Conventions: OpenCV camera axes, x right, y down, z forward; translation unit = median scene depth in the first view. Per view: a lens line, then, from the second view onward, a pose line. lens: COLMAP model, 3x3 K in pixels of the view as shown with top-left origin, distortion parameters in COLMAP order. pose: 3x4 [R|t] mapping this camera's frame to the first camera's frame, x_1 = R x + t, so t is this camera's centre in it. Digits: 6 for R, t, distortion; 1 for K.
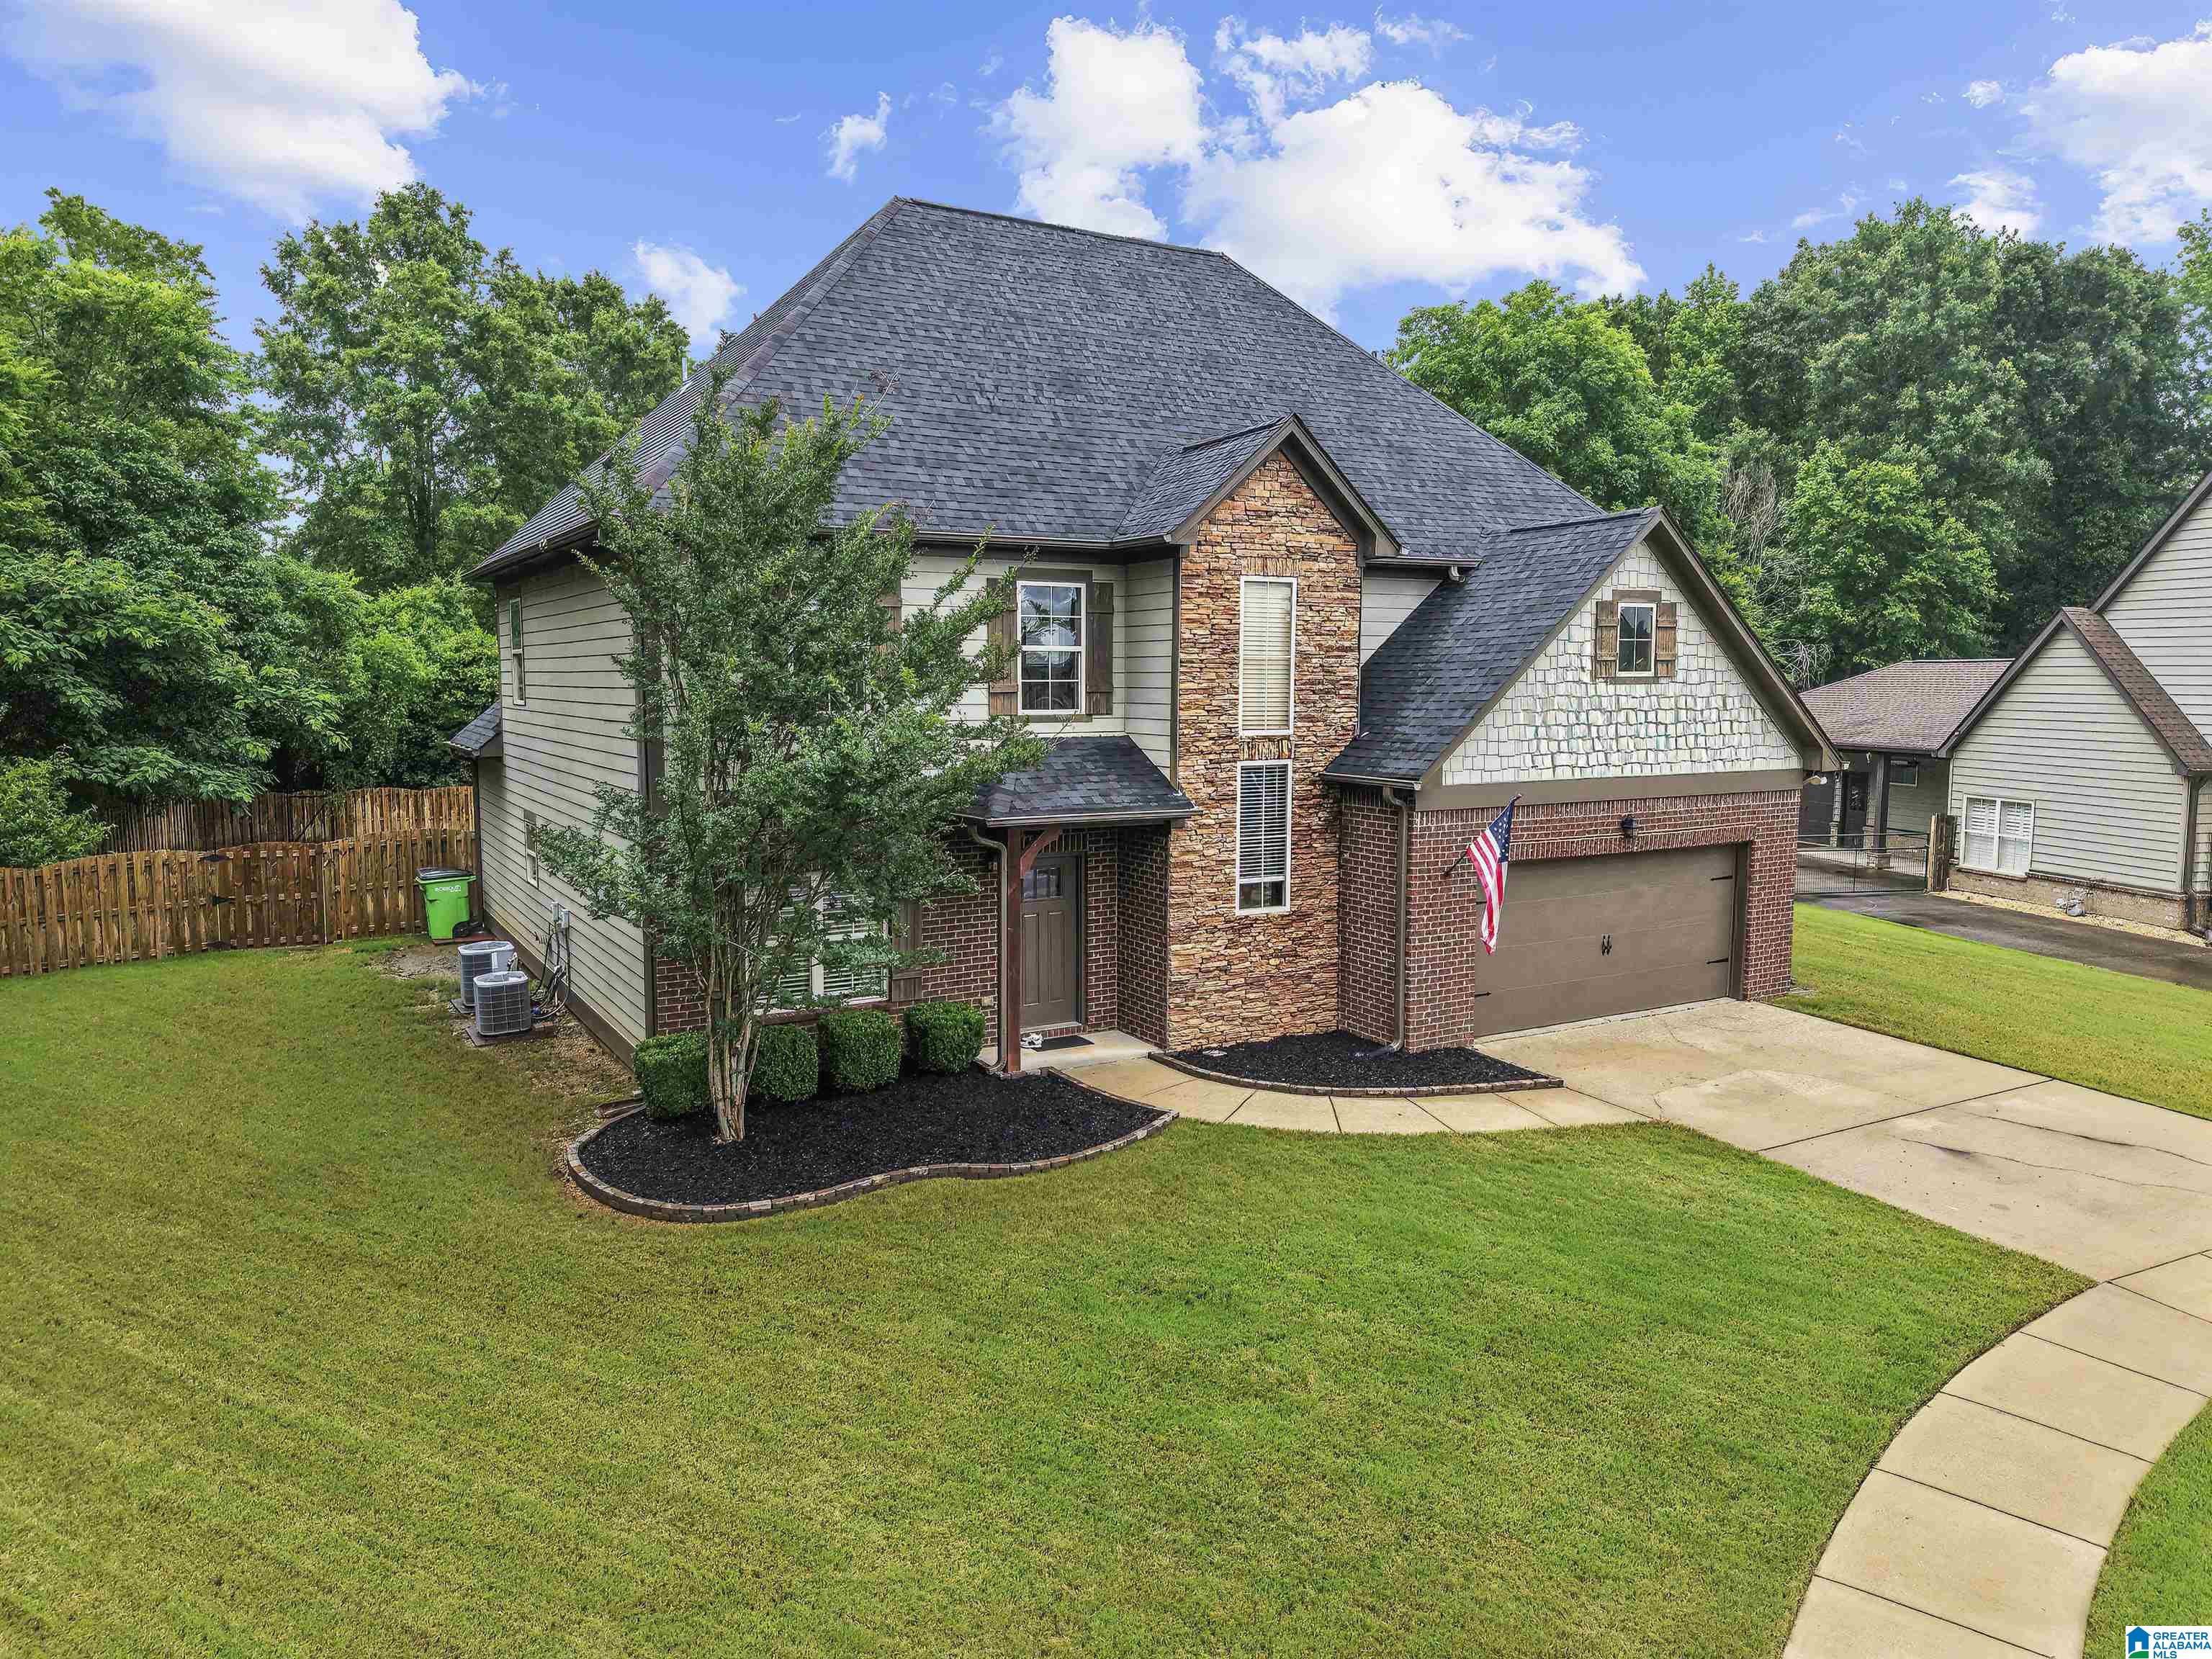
lens RADIAL K [[1480.6, 0, 1118.2], [0, 1480.6, 832.1], [0, 0, 1]] dist [0.069512, -0.106866]
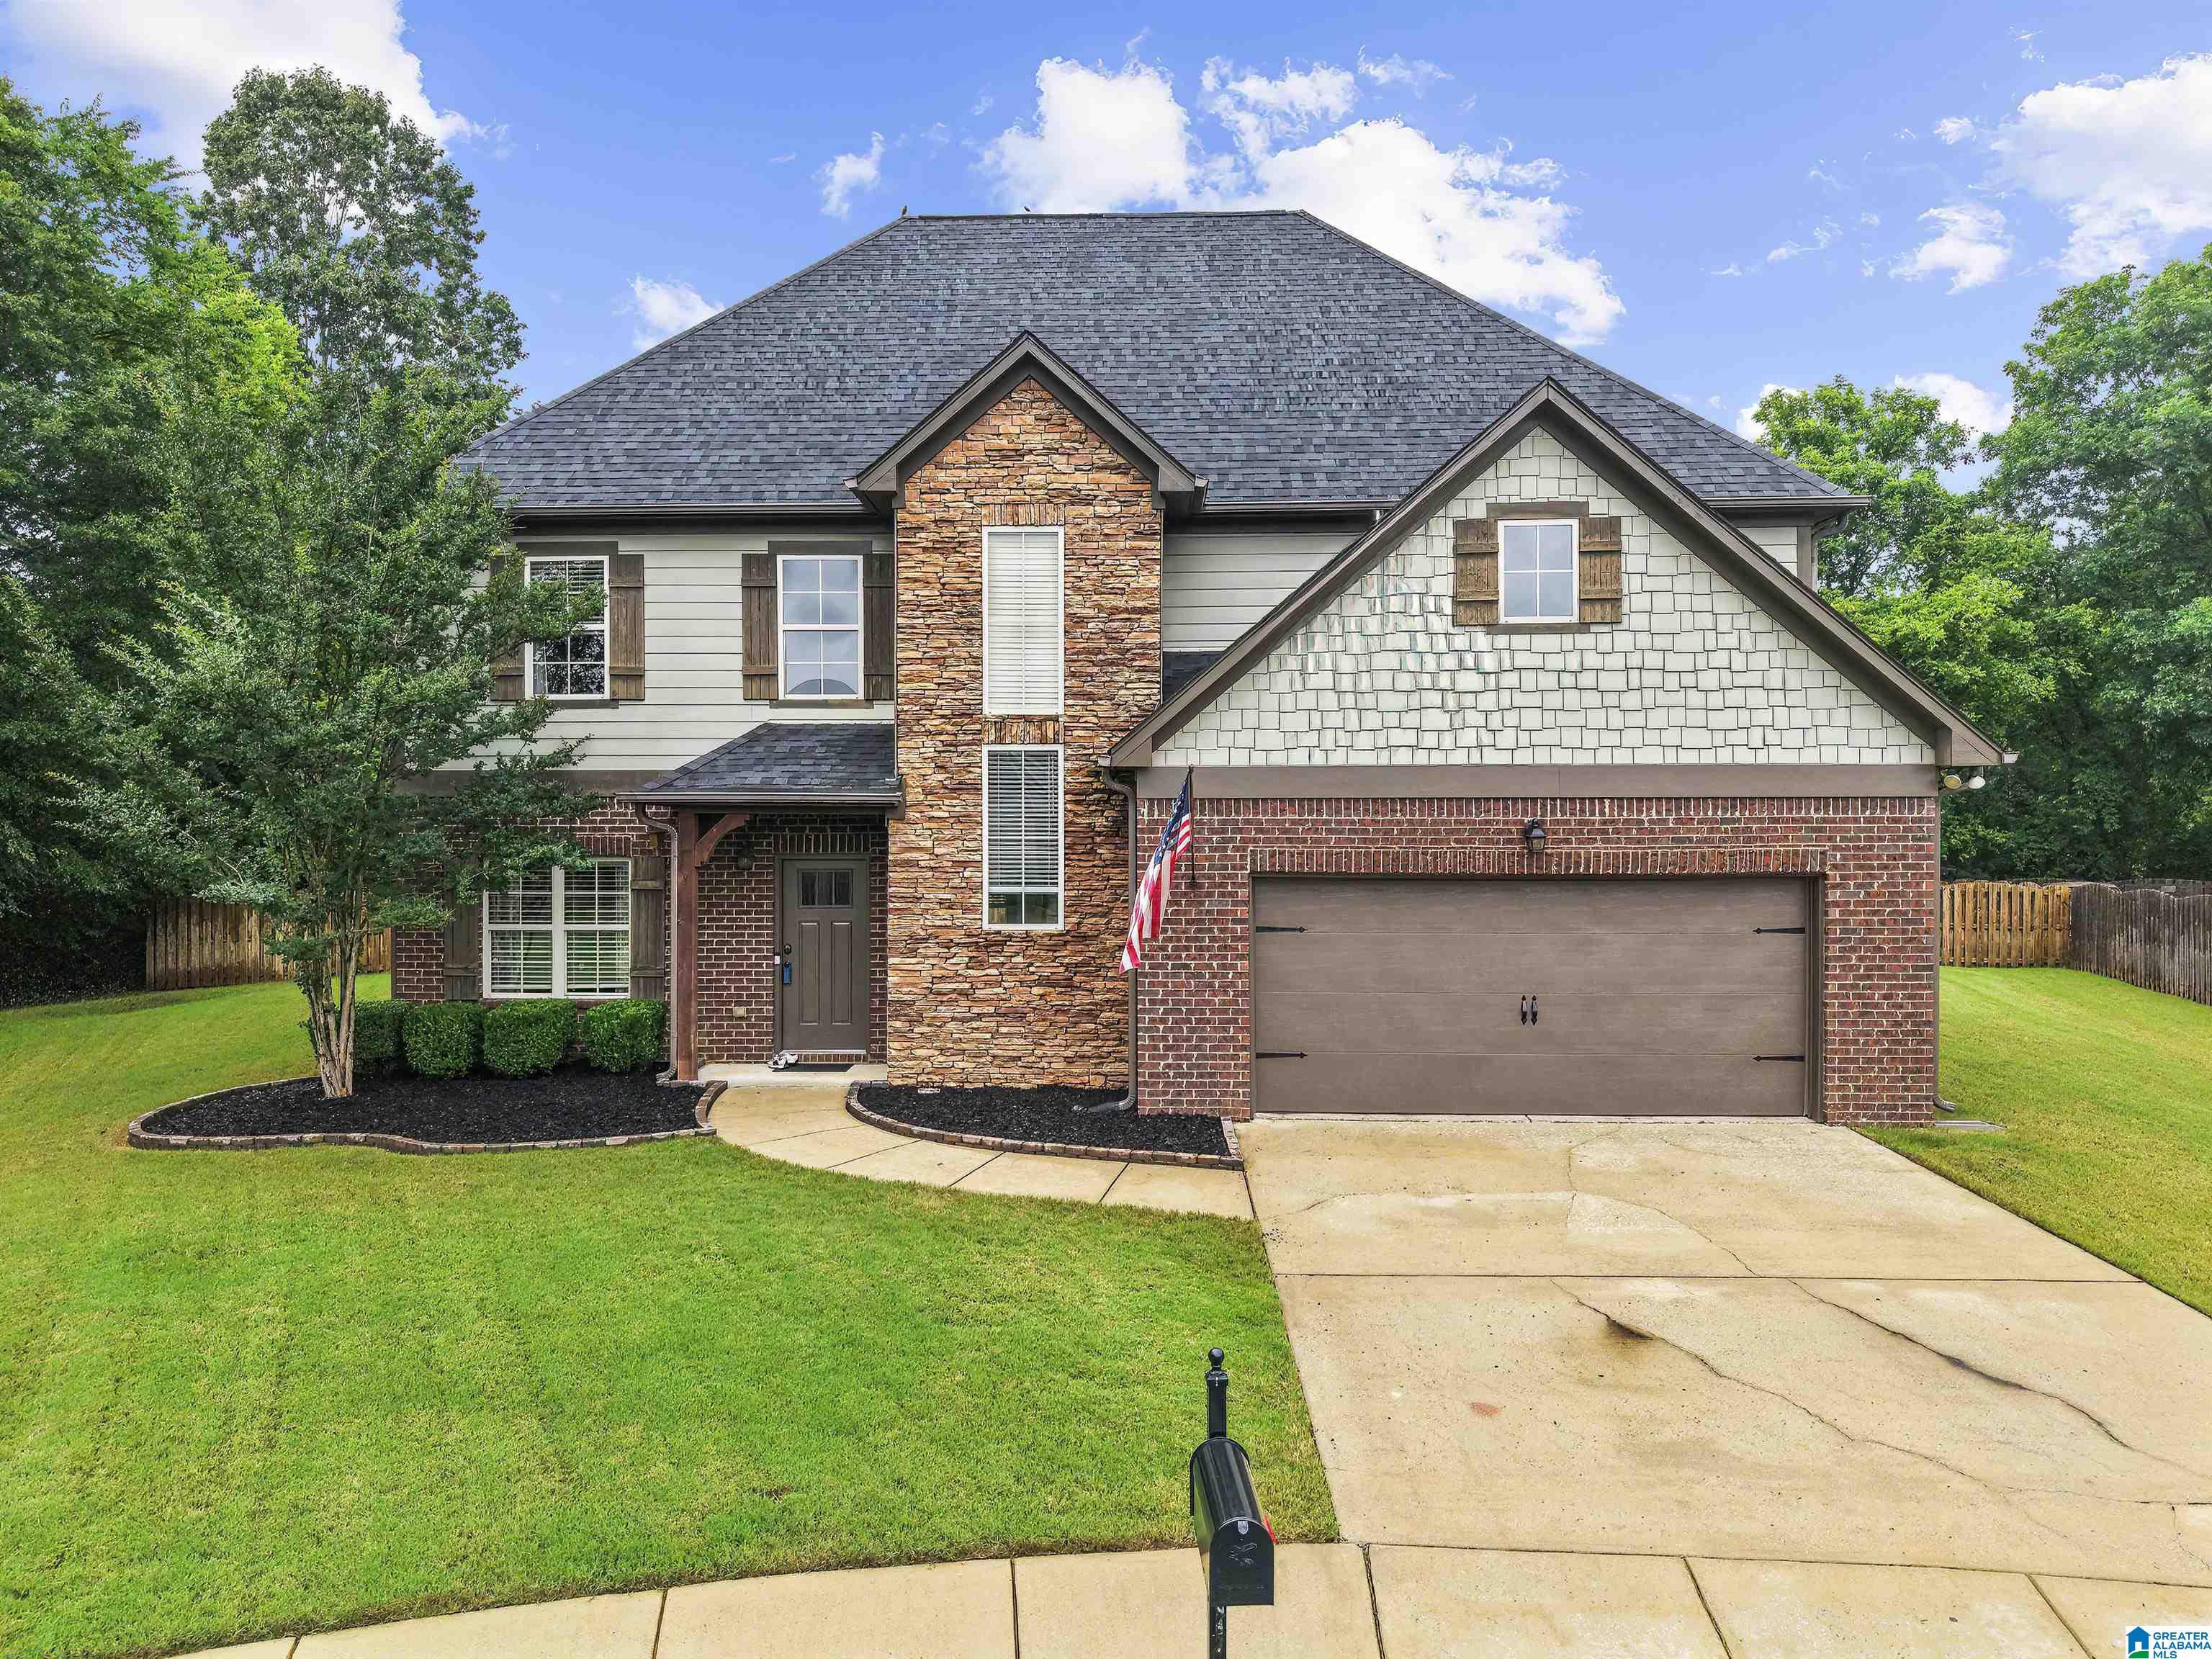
lens RADIAL K [[1480.6, 0, 1118.2], [0, 1480.6, 832.1], [0, 0, 1]] dist [0.069512, -0.106866]
pose [[0.846500, -0.000510, -0.532389, 0.589888], [-0.053612, 0.994835, -0.086196, 0.069783], [0.529683, 0.101508, 0.842100, 0.332550]]
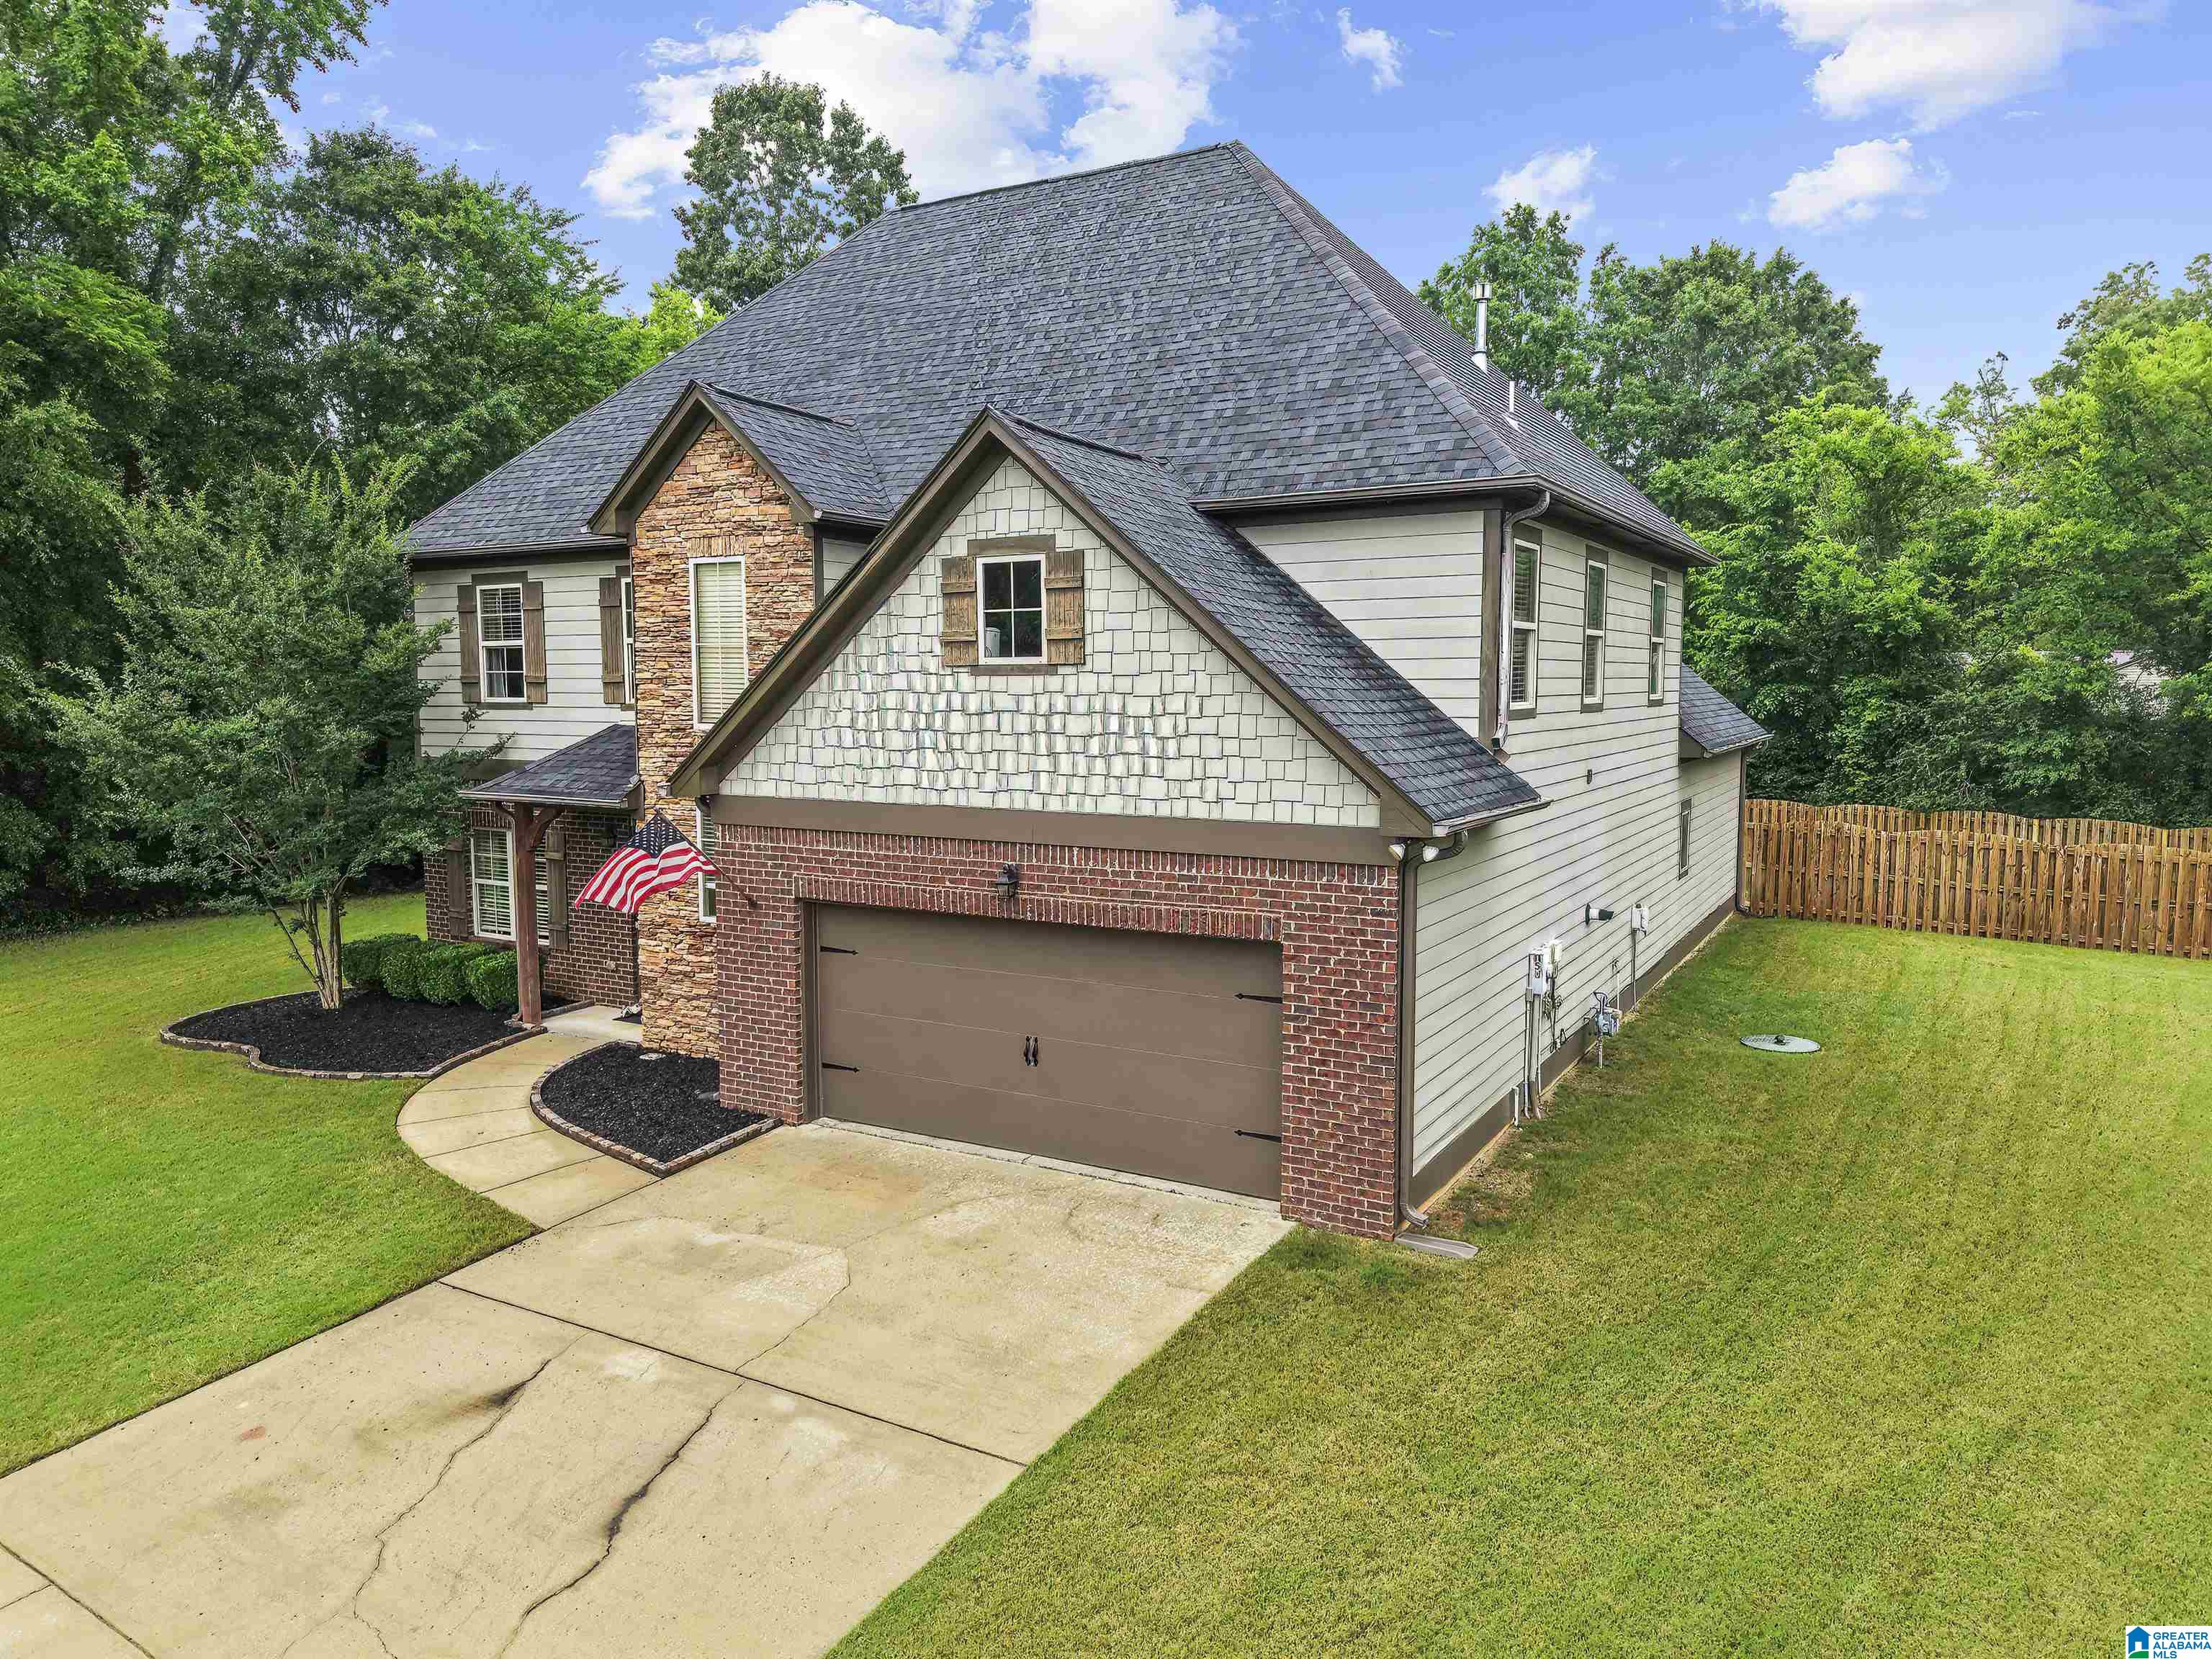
lens RADIAL K [[1522.4, 0, 1094.0], [0, 1522.4, 824.5], [0, 0, 1]] dist [0.116880, -0.125393]
pose [[0.481854, 0.079761, -0.872614, 1.046076], [-0.090046, 0.995084, 0.041232, -0.067171], [0.871613, 0.058707, 0.486667, 0.742538]]
